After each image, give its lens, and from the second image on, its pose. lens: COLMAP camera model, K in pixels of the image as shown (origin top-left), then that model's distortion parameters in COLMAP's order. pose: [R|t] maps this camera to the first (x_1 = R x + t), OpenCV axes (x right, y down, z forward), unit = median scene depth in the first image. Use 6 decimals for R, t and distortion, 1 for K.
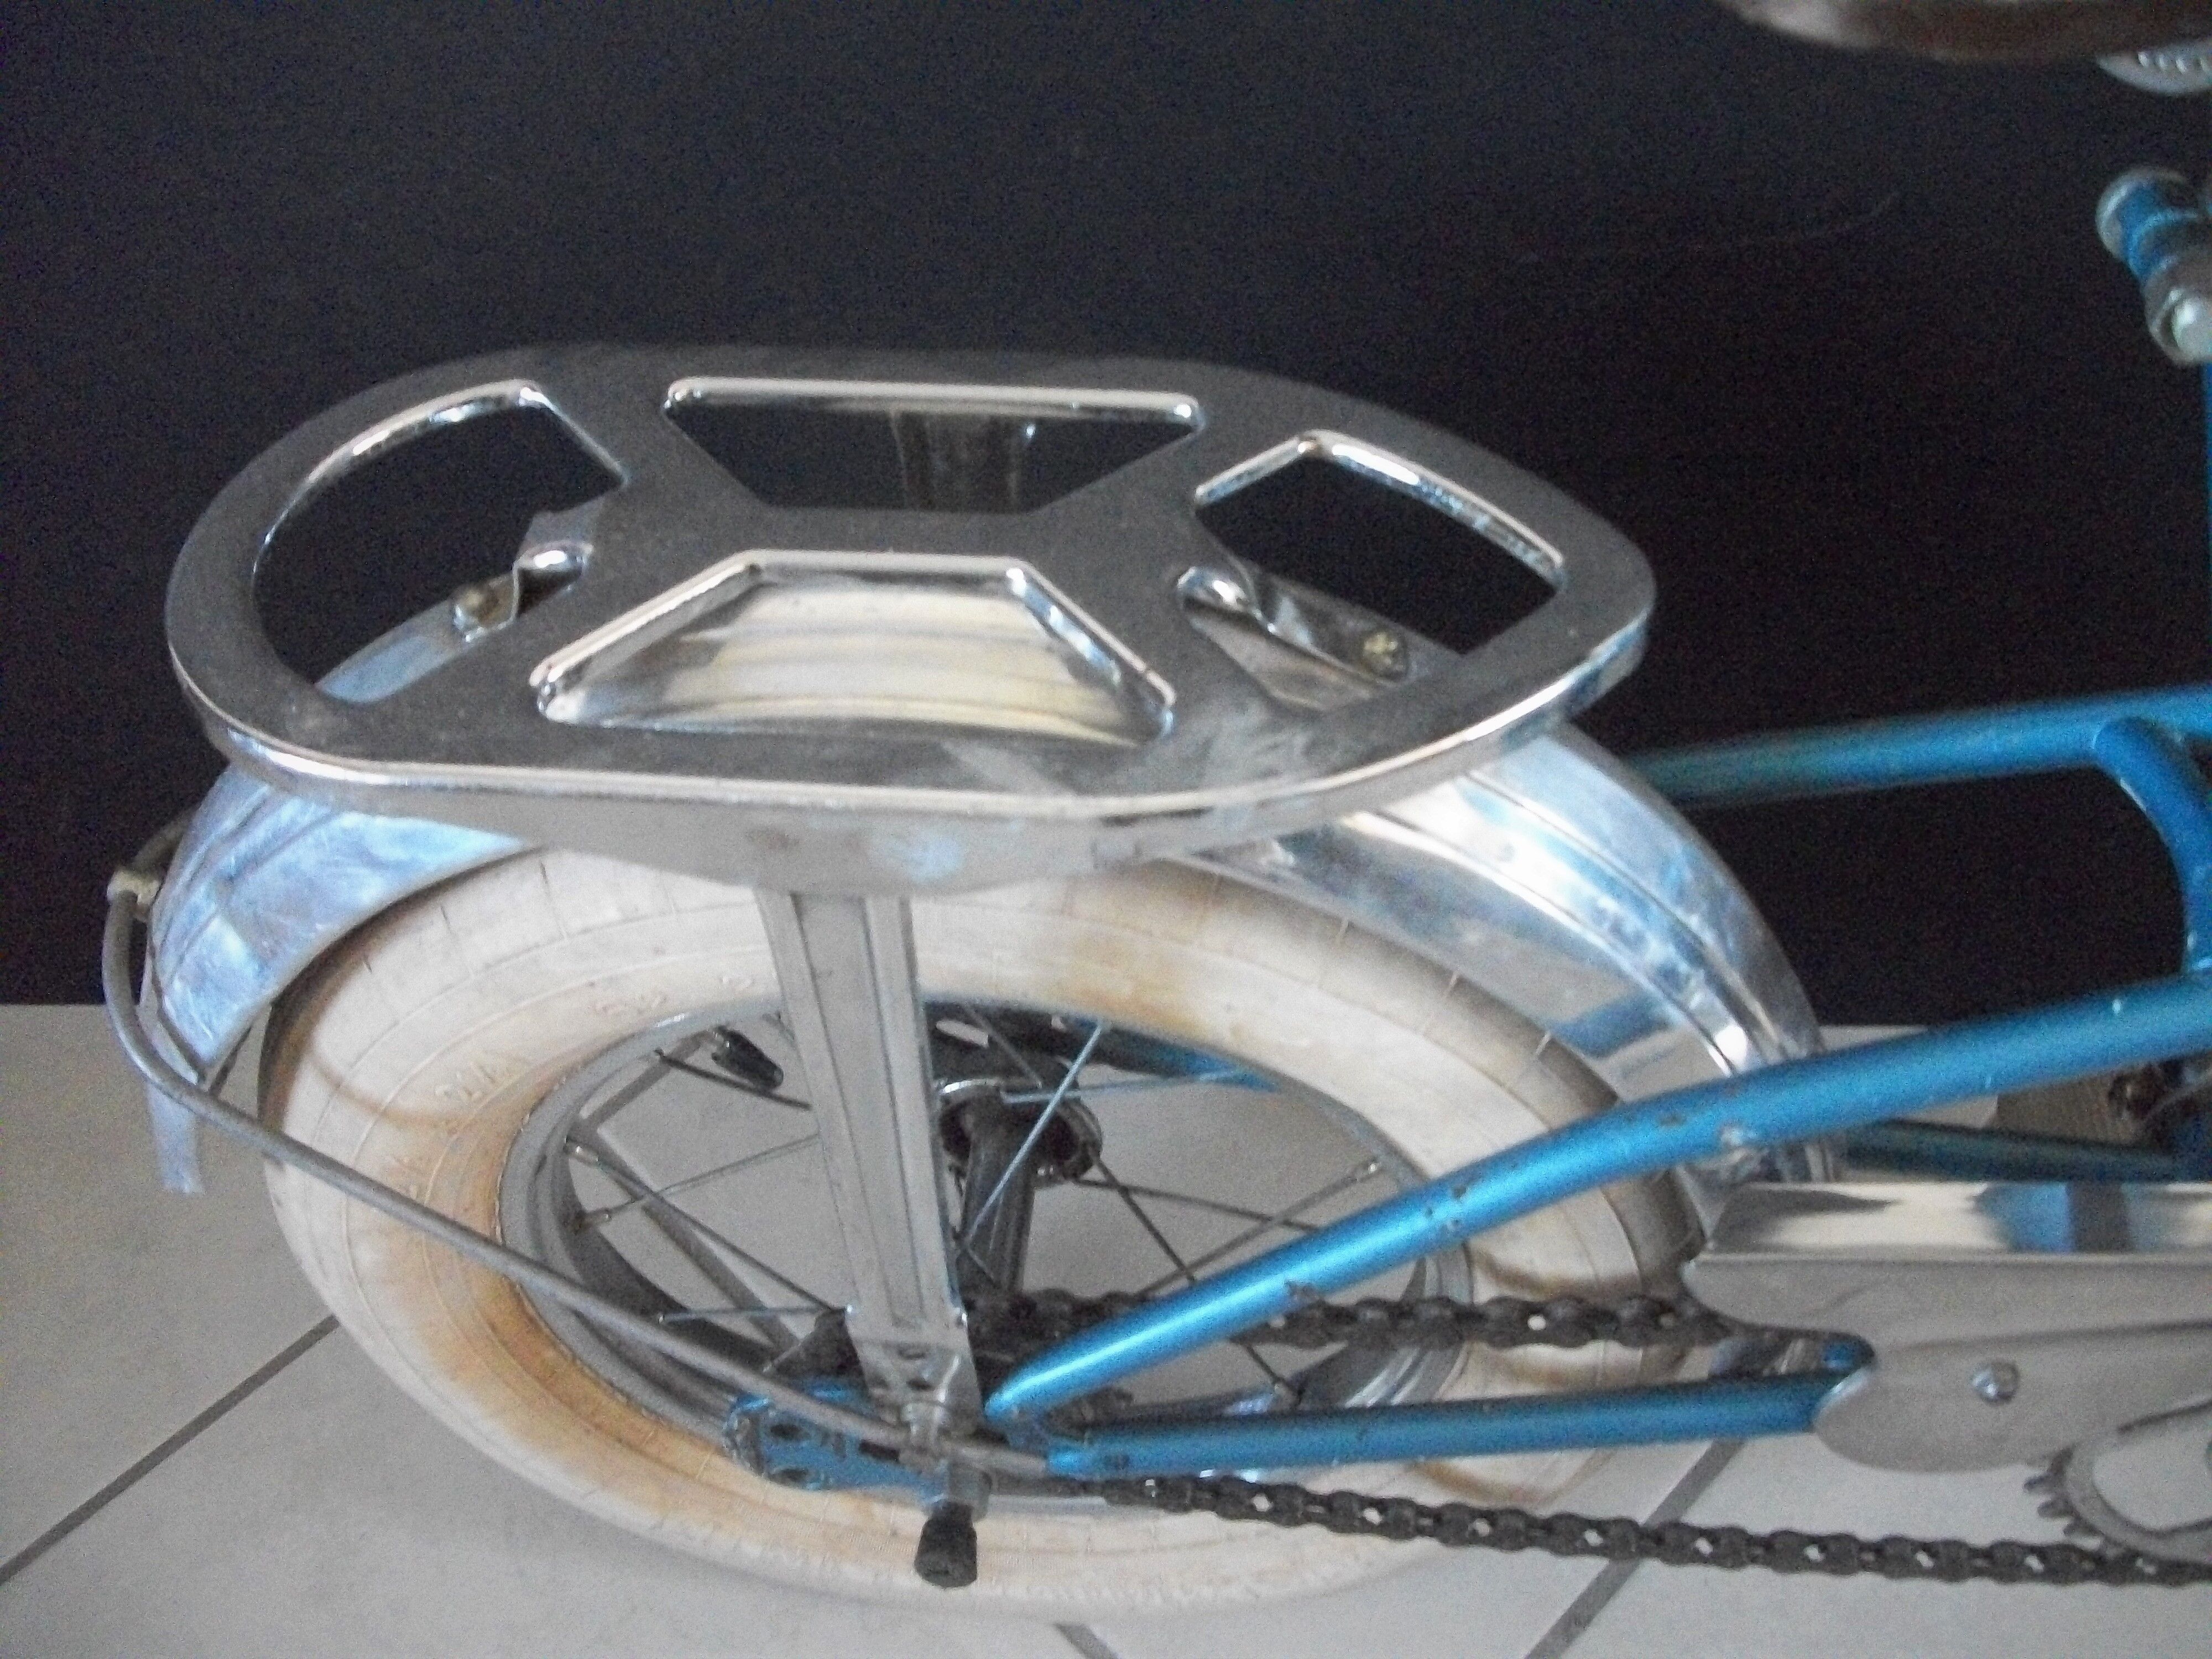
lens RADIAL K [[2102.5, 0, 1124.2], [0, 2102.5, 831.5], [0, 0, 1]] dist [-0.079932, 0.000000]
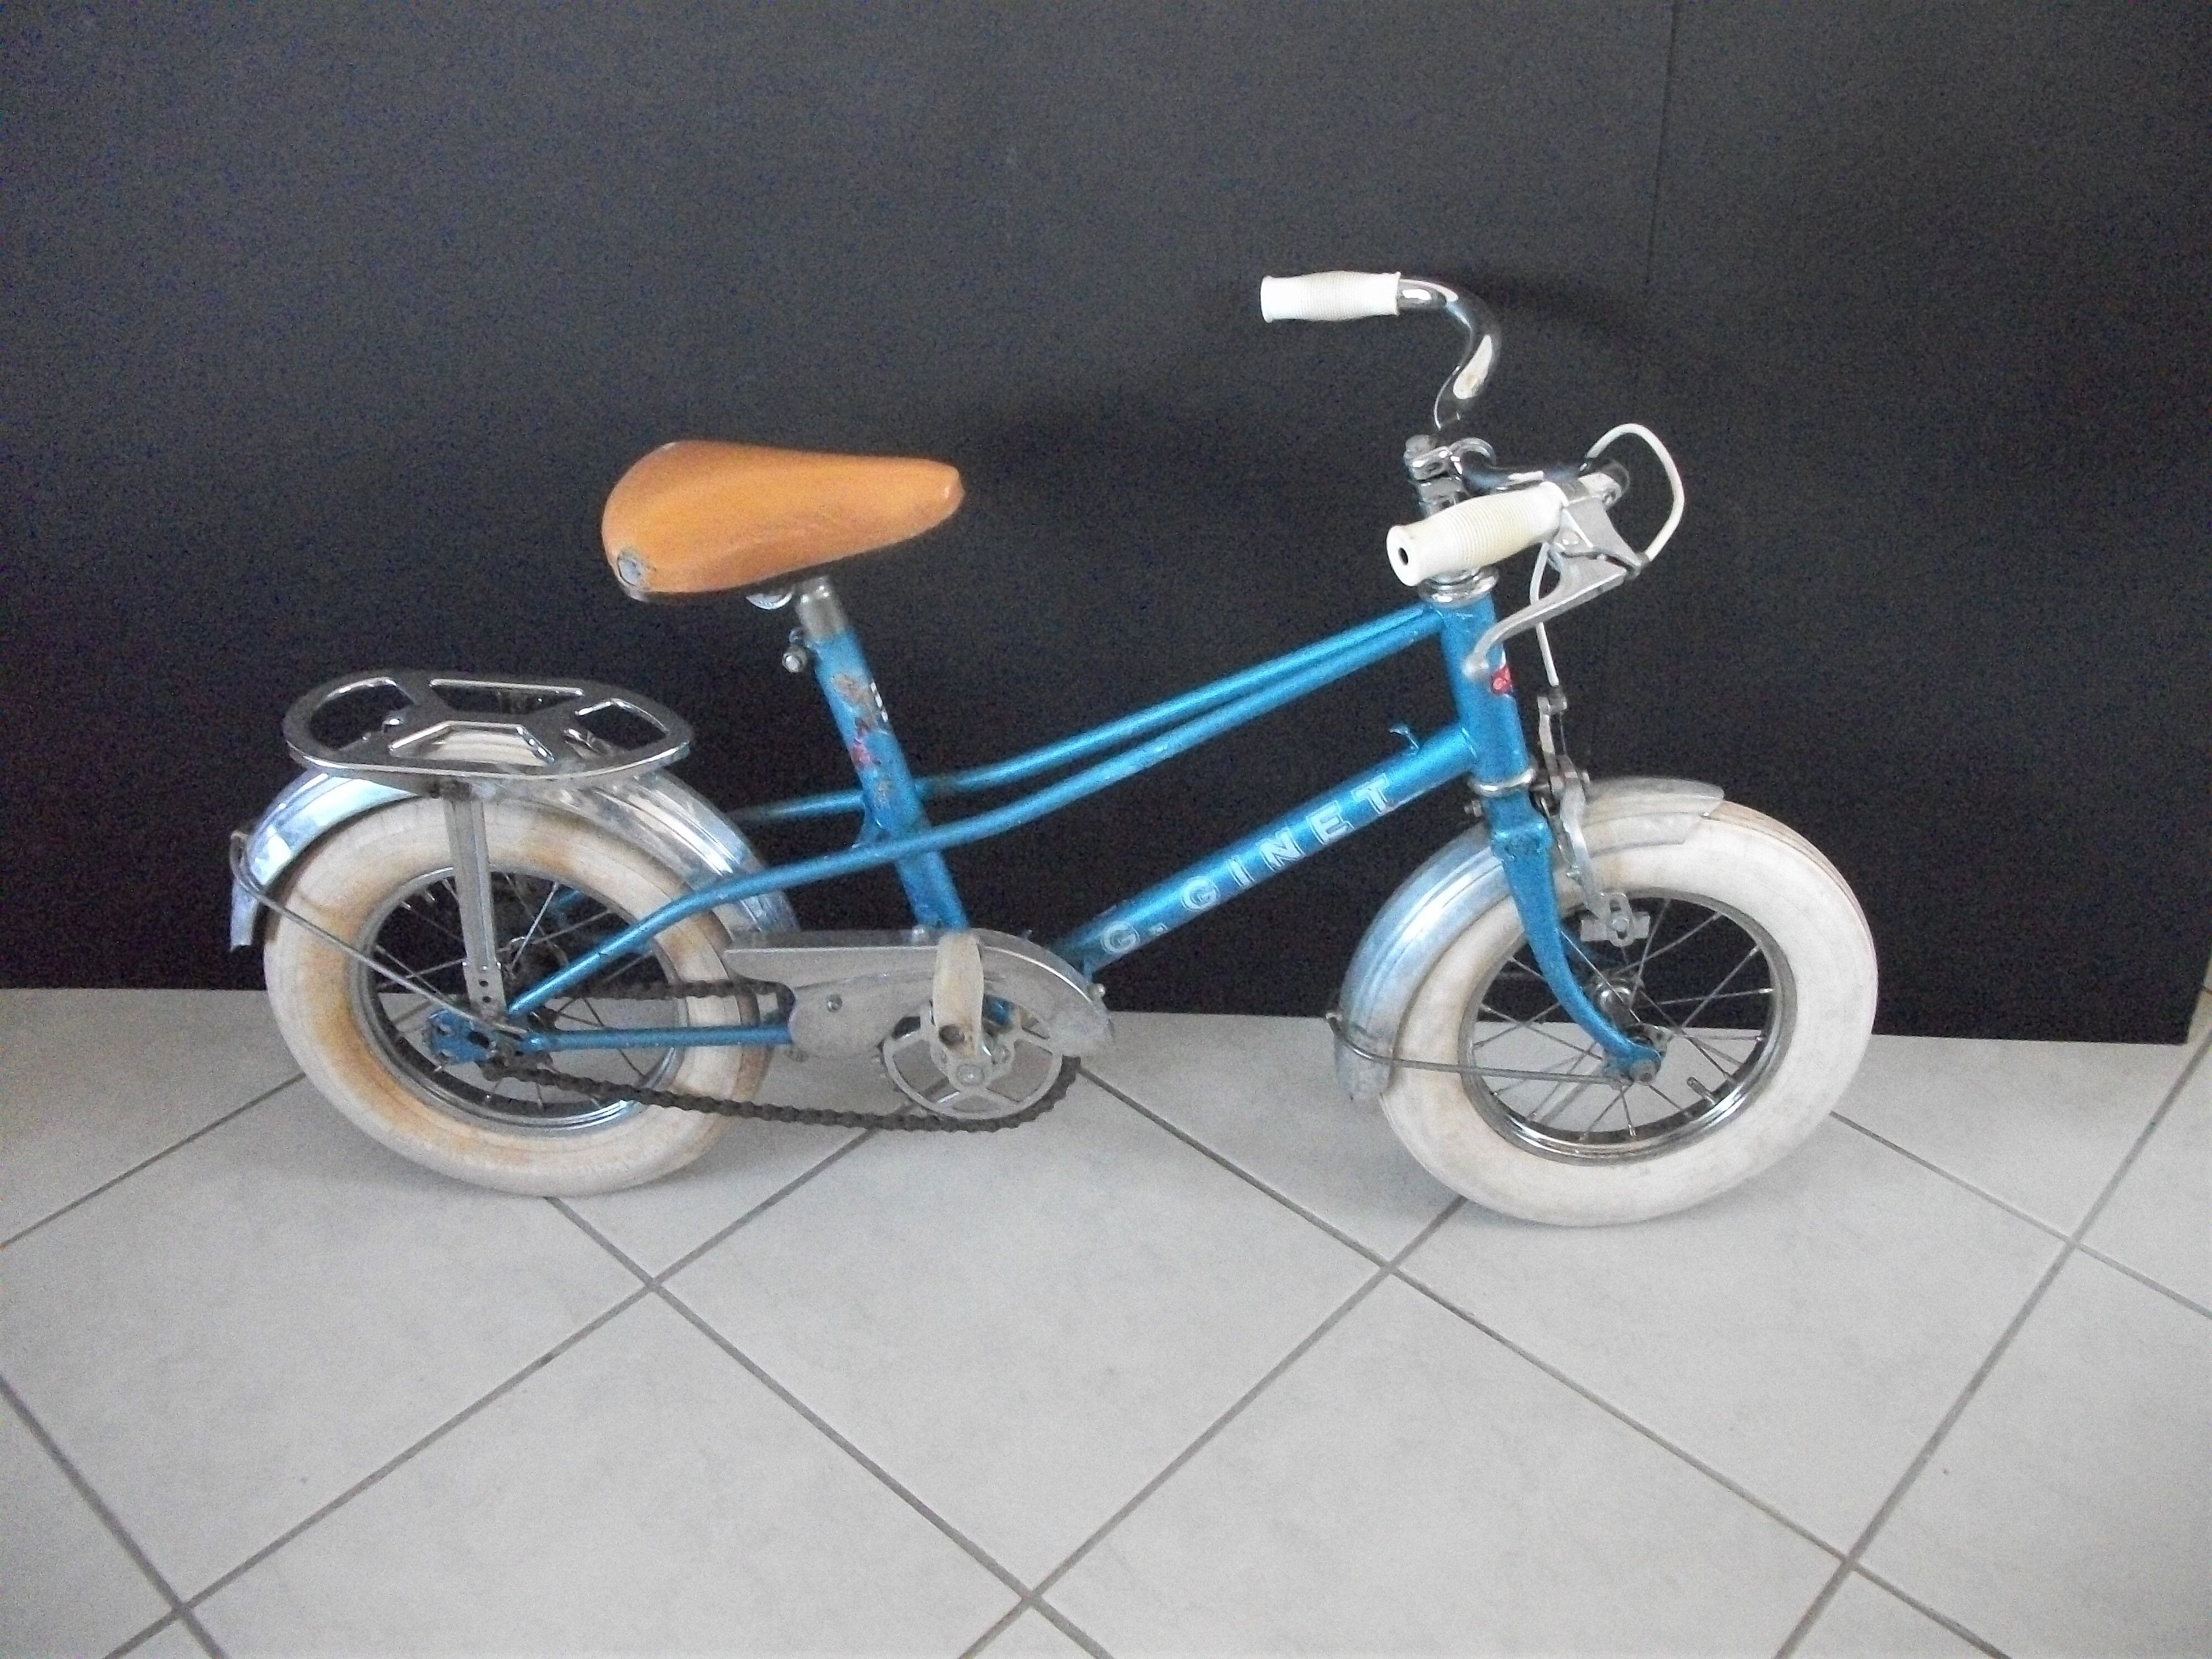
lens RADIAL K [[2102.5, 0, 1120.0], [0, 2102.5, 836.2], [0, 0, 1]] dist [-0.079932, 0.000000]
pose [[0.994345, 0.038060, 0.099146, 0.582779], [-0.015862, 0.976328, -0.215711, 0.764490], [-0.105009, 0.212919, 0.971411, -2.416679]]
